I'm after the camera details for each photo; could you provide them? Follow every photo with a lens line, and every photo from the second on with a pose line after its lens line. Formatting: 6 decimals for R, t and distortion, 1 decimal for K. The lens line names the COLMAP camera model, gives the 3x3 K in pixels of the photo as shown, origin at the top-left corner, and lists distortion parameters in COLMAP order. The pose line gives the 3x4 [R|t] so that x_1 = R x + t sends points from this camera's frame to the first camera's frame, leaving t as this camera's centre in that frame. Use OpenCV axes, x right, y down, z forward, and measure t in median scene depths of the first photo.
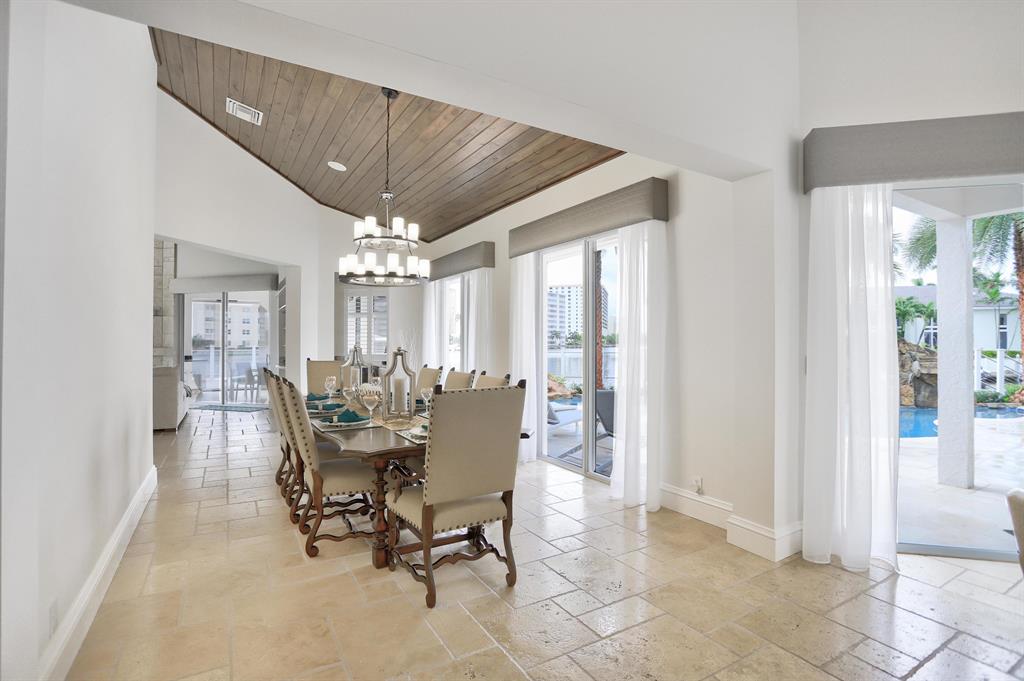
lens RADIAL K [[497.1, 0, 512.0], [0, 497.1, 340.5], [0, 0, 1]] dist [-0.070756, 0.030683]
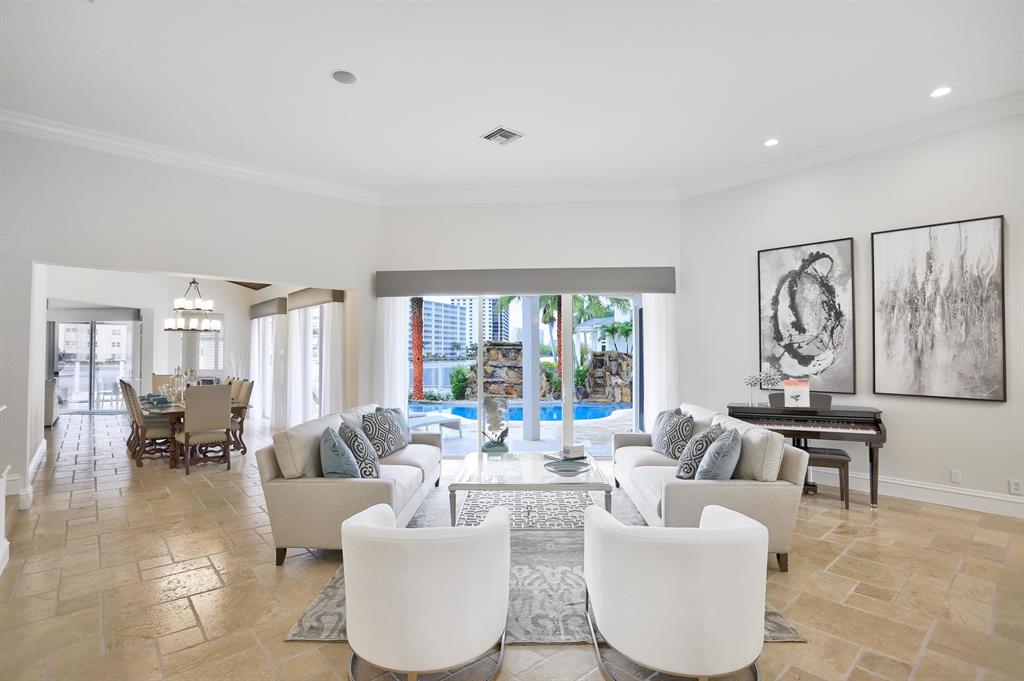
lens RADIAL K [[496.2, 0, 508.4], [0, 496.2, 331.5], [0, 0, 1]] dist [-0.041709, -0.000172]
pose [[0.983242, 0.002311, 0.182289, 0.154619], [0.005066, 0.999187, -0.039995, -0.010365], [-0.182234, 0.040249, 0.982431, -0.270974]]
